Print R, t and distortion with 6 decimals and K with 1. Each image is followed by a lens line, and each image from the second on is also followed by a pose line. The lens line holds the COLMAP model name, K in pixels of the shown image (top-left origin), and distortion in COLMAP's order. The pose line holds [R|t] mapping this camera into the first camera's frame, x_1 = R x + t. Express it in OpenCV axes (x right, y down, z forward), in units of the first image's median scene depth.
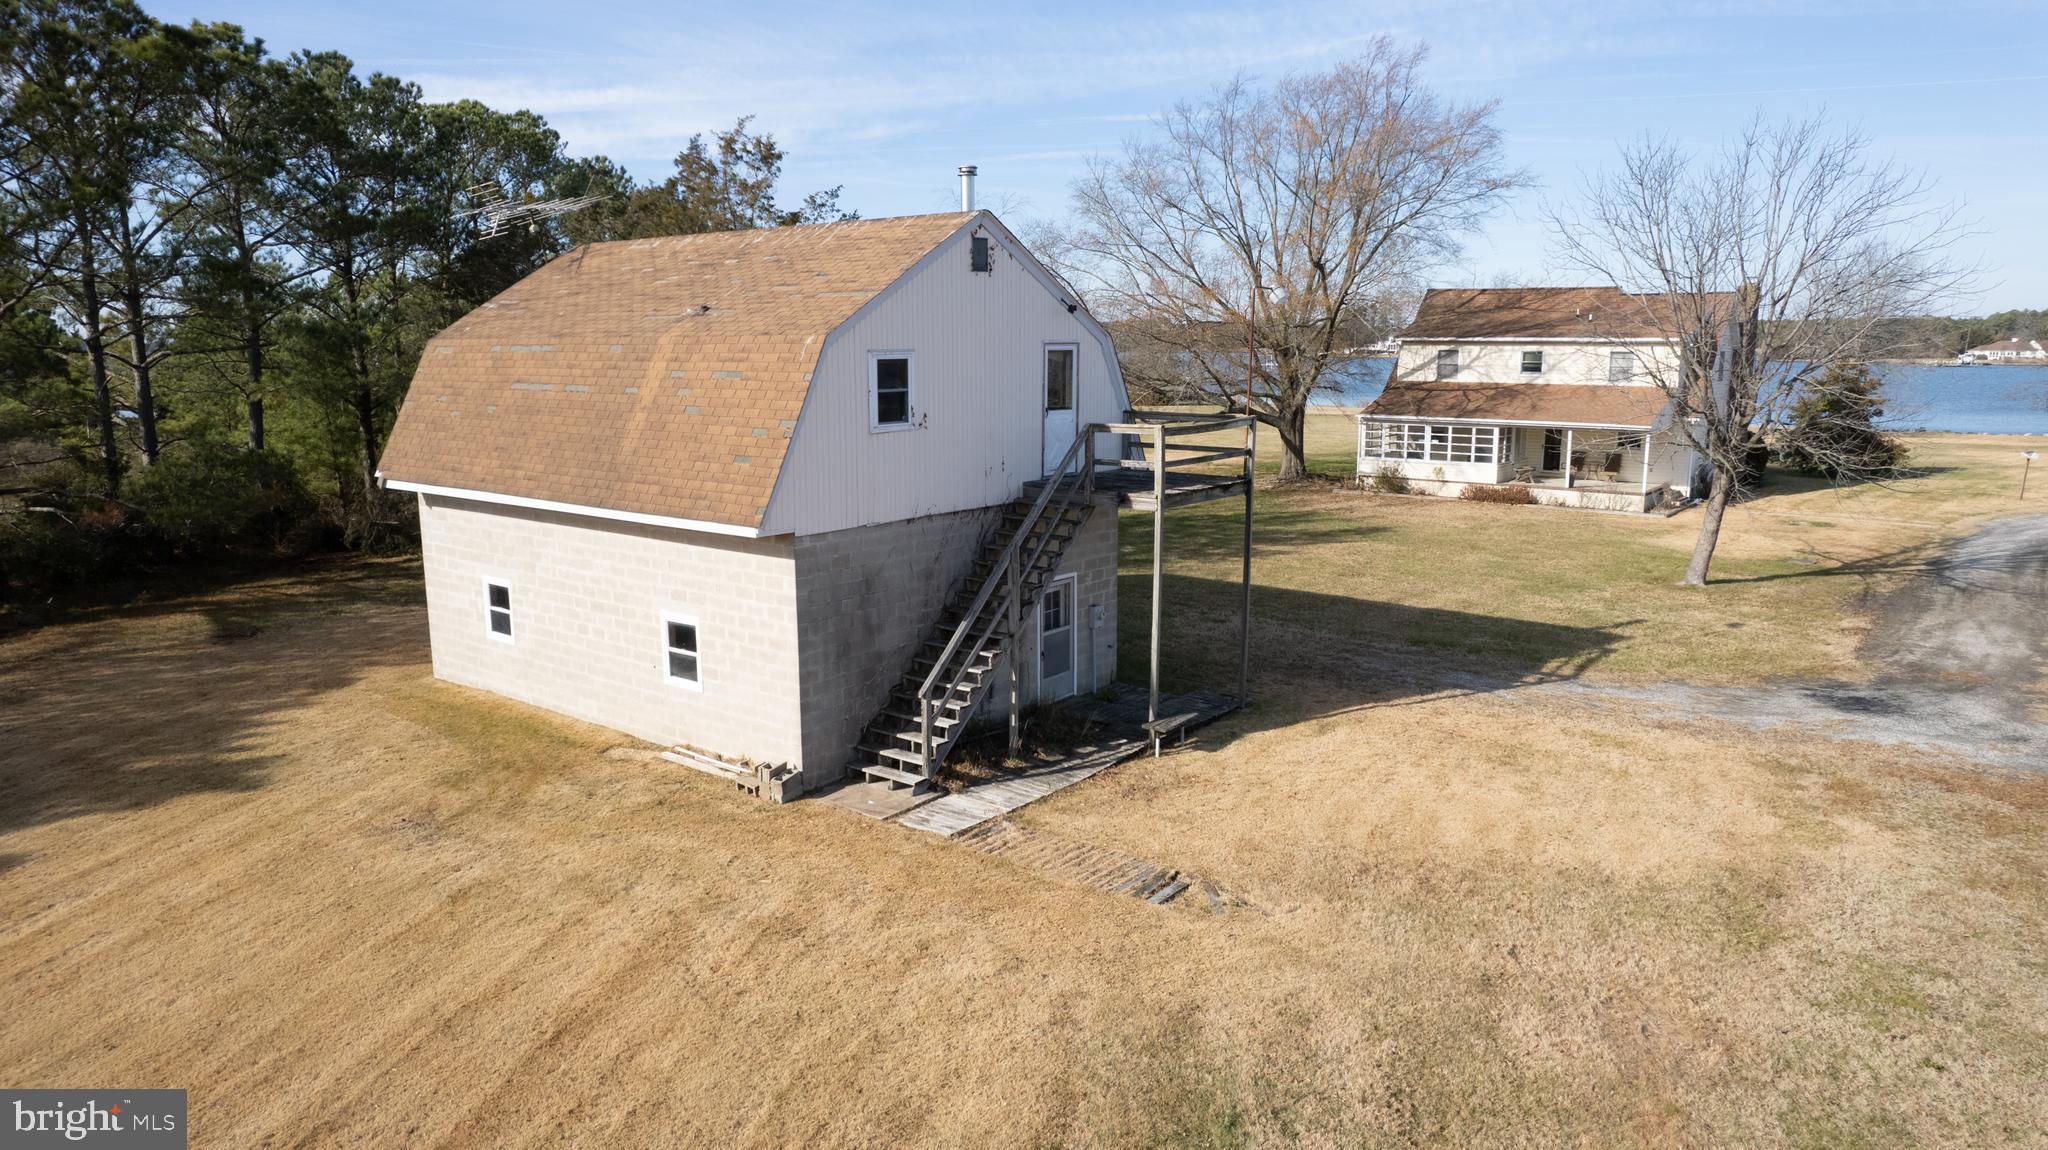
lens RADIAL K [[1329.5, 0, 998.1], [0, 1329.5, 574.6], [0, 0, 1]] dist [-0.077085, 0.055772]
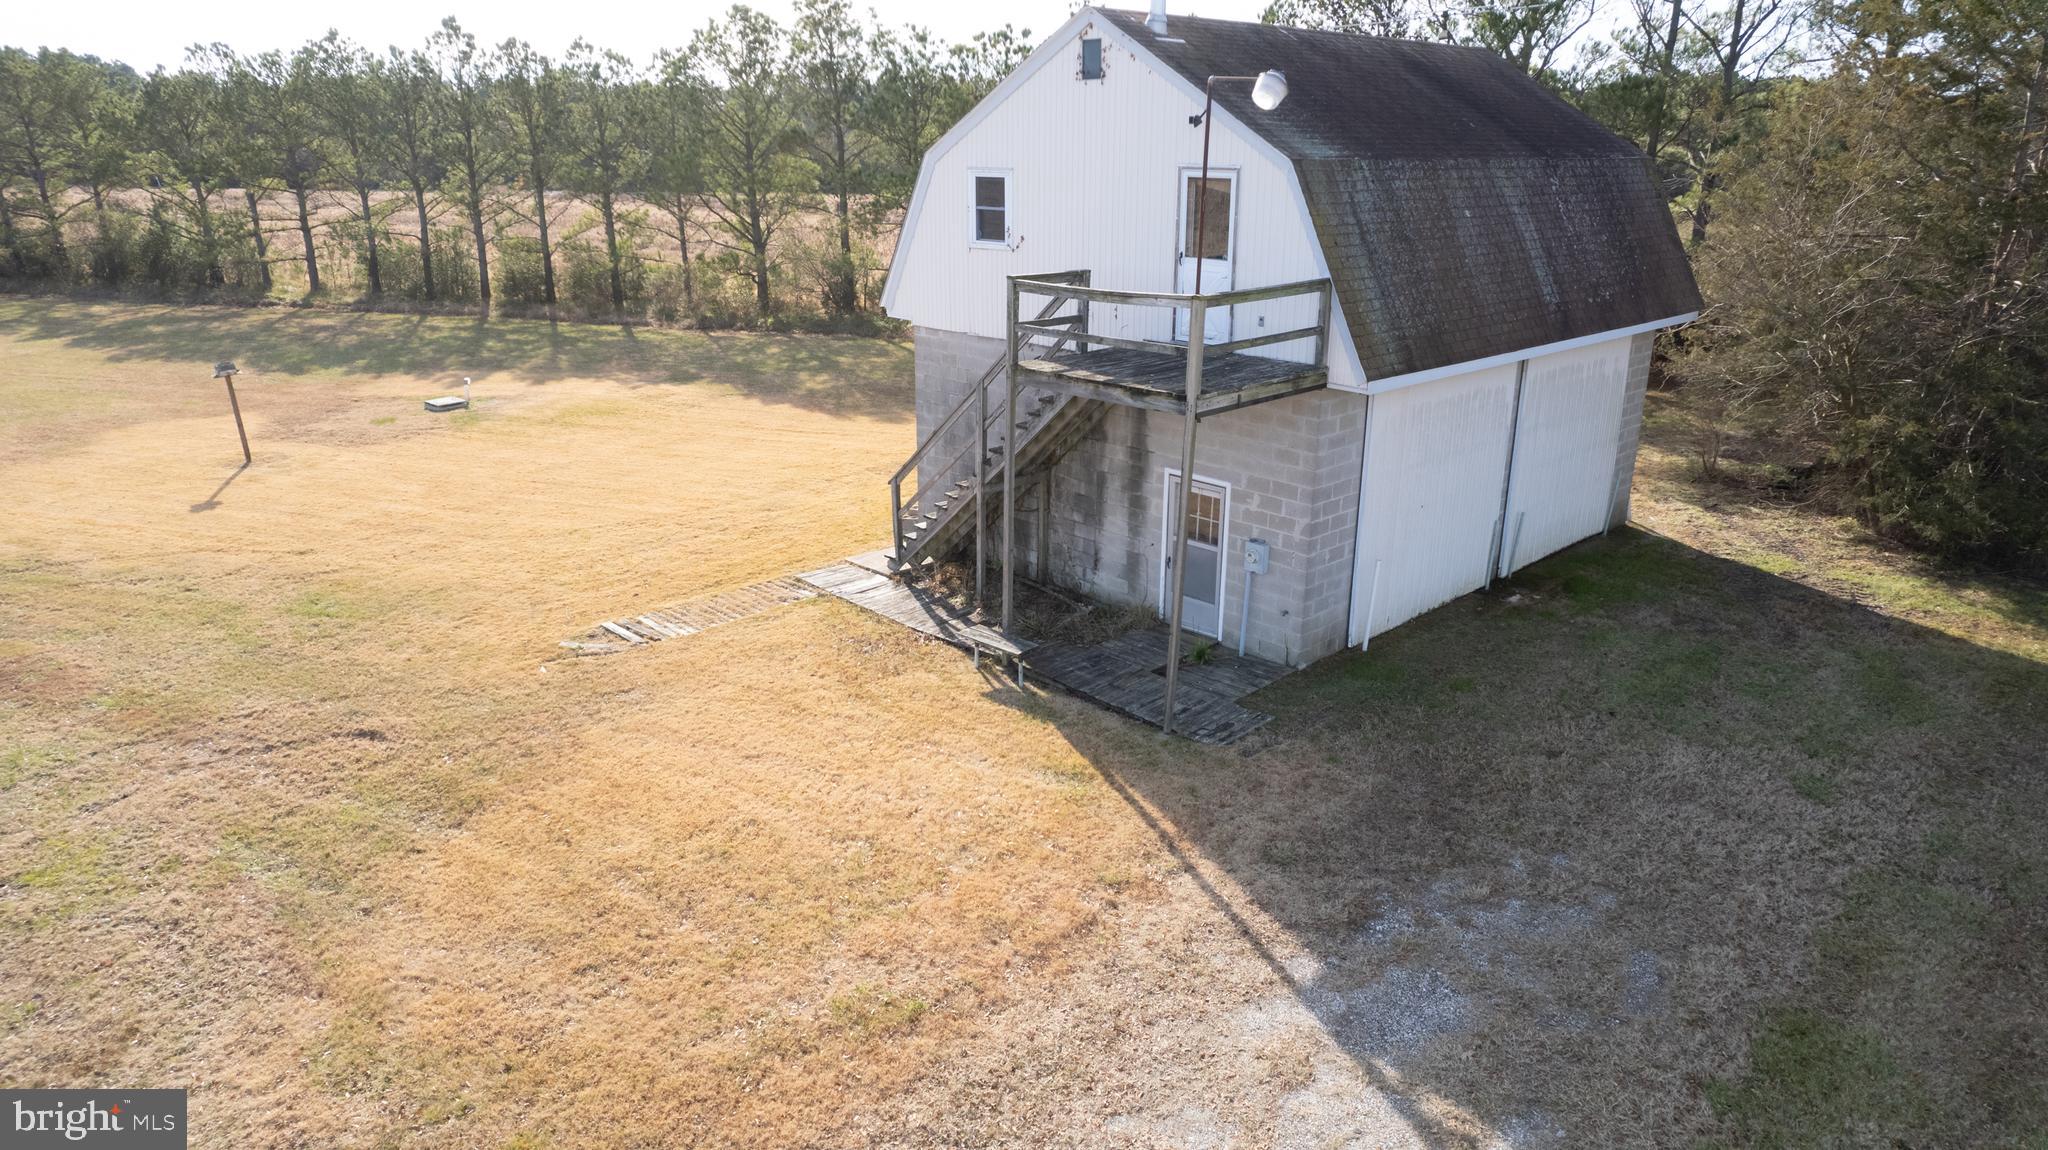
lens RADIAL K [[1329.5, 0, 1014.4], [0, 1329.5, 583.6], [0, 0, 1]] dist [-0.077085, 0.055772]
pose [[-0.145016, 0.323641, -0.935001, 0.771433], [-0.171542, 0.922455, 0.345904, -0.181939], [0.974445, 0.210554, -0.078253, 0.925910]]
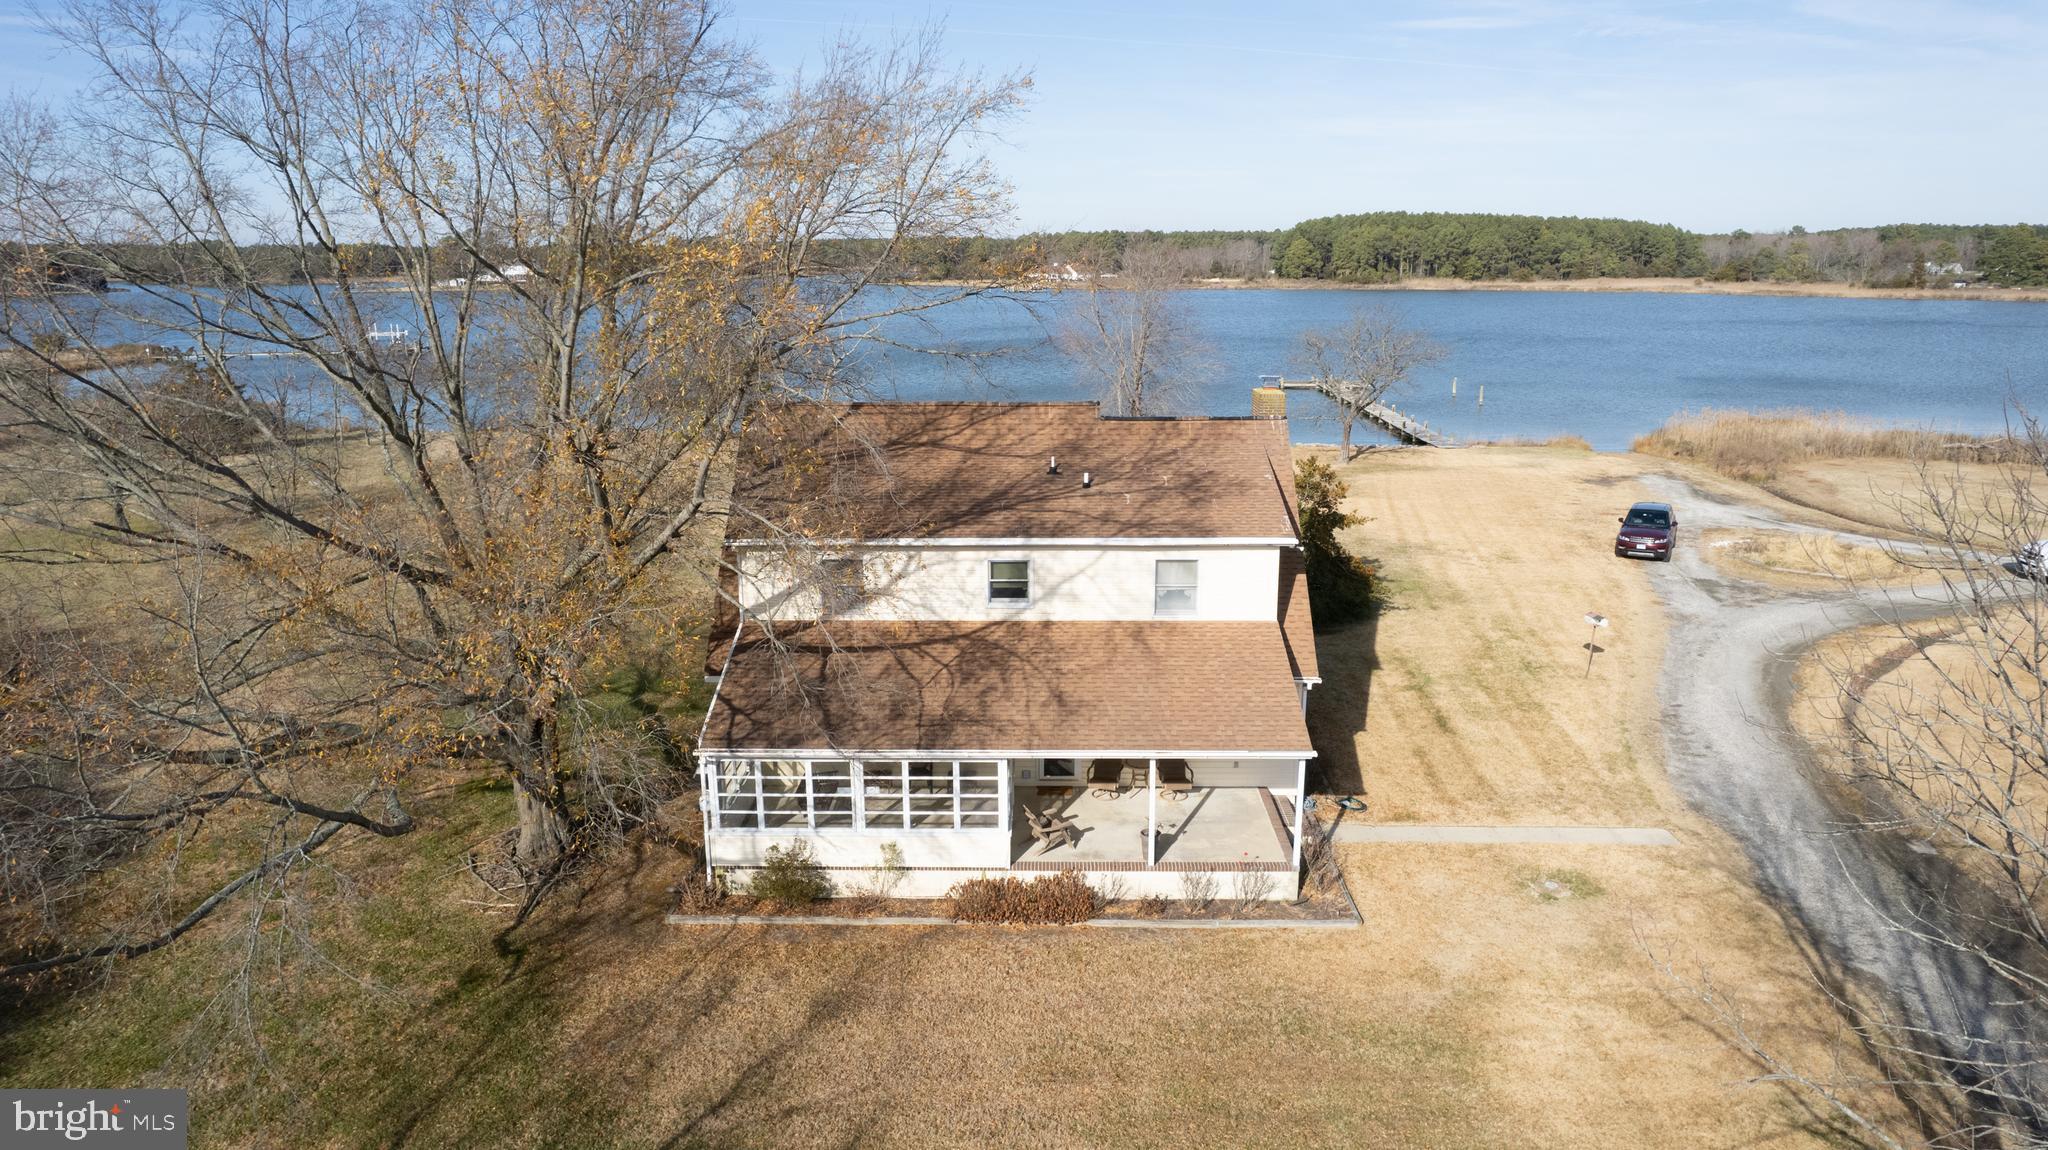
lens RADIAL K [[1329.5, 0, 1033.8], [0, 1329.5, 591.7], [0, 0, 1]] dist [-0.077085, 0.055772]
pose [[0.791635, -0.151920, 0.591806, 0.241528], [0.109048, 0.988174, 0.107800, -0.489828], [-0.601185, -0.020803, 0.798839, 1.331728]]
